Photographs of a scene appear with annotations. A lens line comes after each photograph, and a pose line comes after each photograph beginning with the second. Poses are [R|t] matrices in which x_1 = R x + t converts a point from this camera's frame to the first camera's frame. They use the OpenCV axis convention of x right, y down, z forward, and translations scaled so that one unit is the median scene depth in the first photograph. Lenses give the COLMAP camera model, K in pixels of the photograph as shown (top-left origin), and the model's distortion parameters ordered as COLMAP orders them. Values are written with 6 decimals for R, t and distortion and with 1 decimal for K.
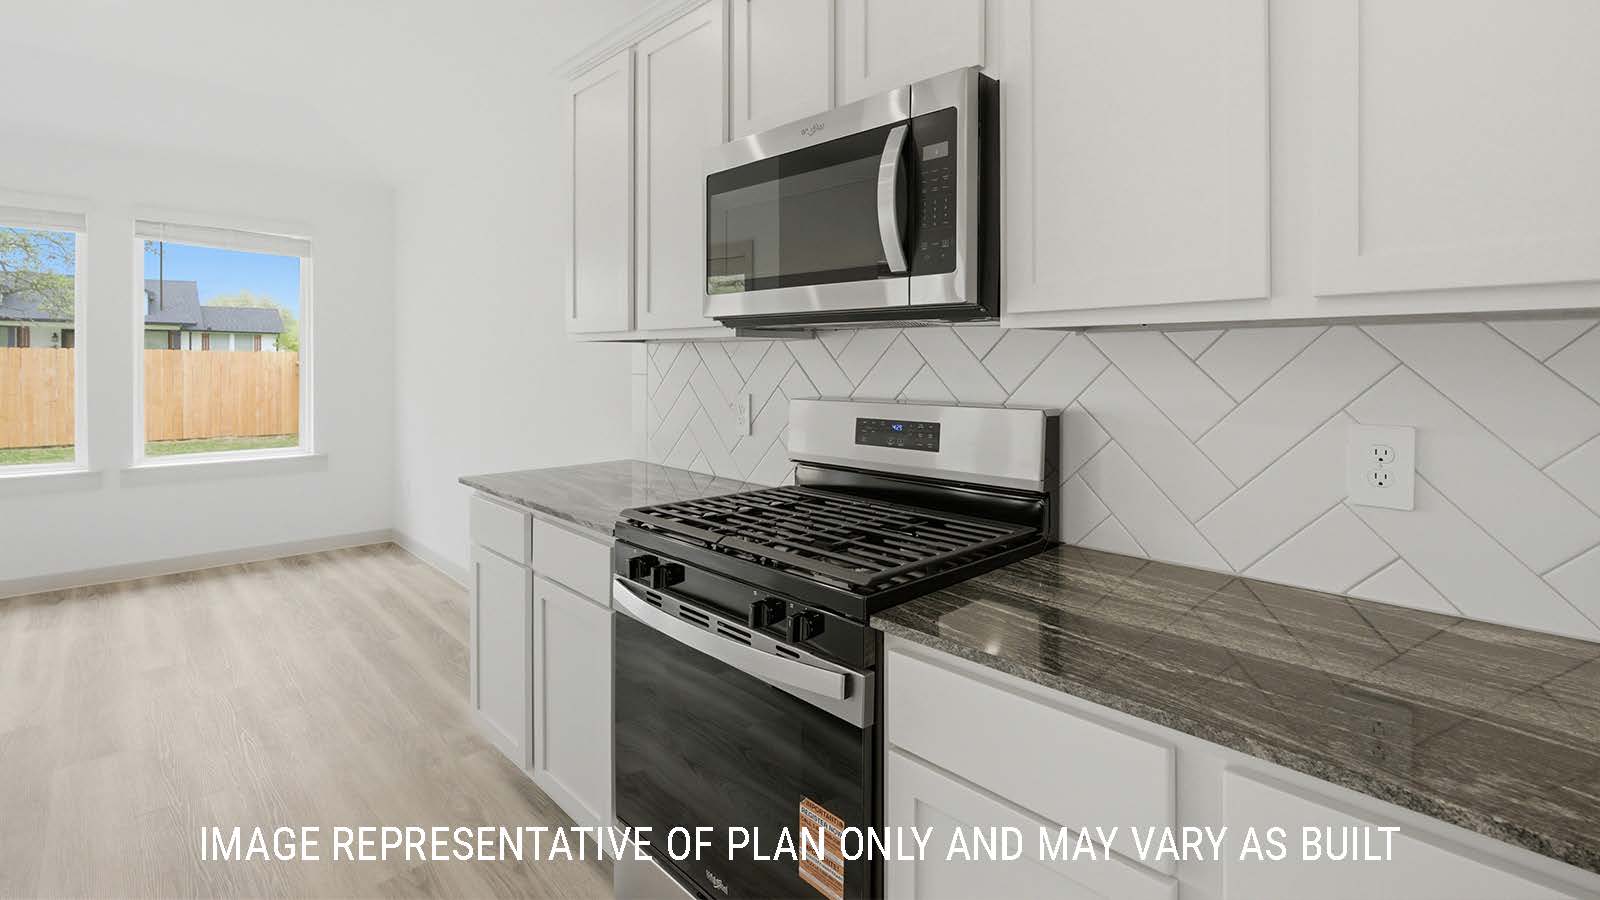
lens RADIAL K [[731.5, 0, 774.2], [0, 731.5, 368.9], [0, 0, 1]] dist [0.002213, 0.000321]
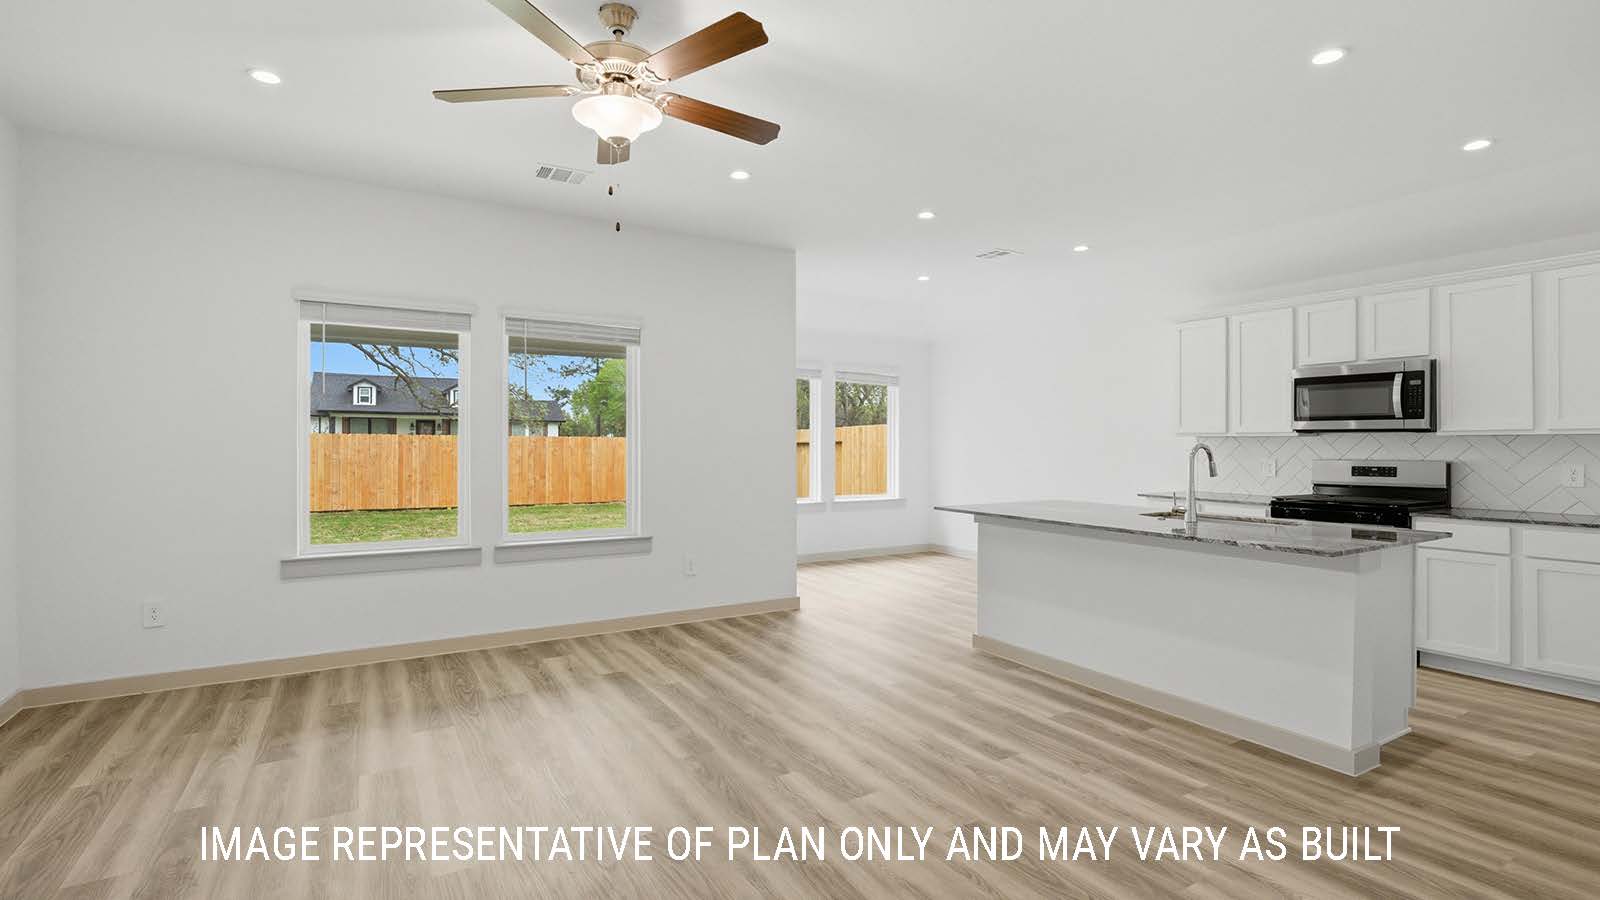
lens RADIAL K [[731.5, 0, 801.4], [0, 731.5, 446.4], [0, 0, 1]] dist [0.002213, 0.000321]
pose [[0.979946, 0.000271, -0.199264, -1.566890], [-0.001845, 0.999969, -0.007713, 0.021723], [0.199256, 0.007926, 0.979915, -2.384525]]
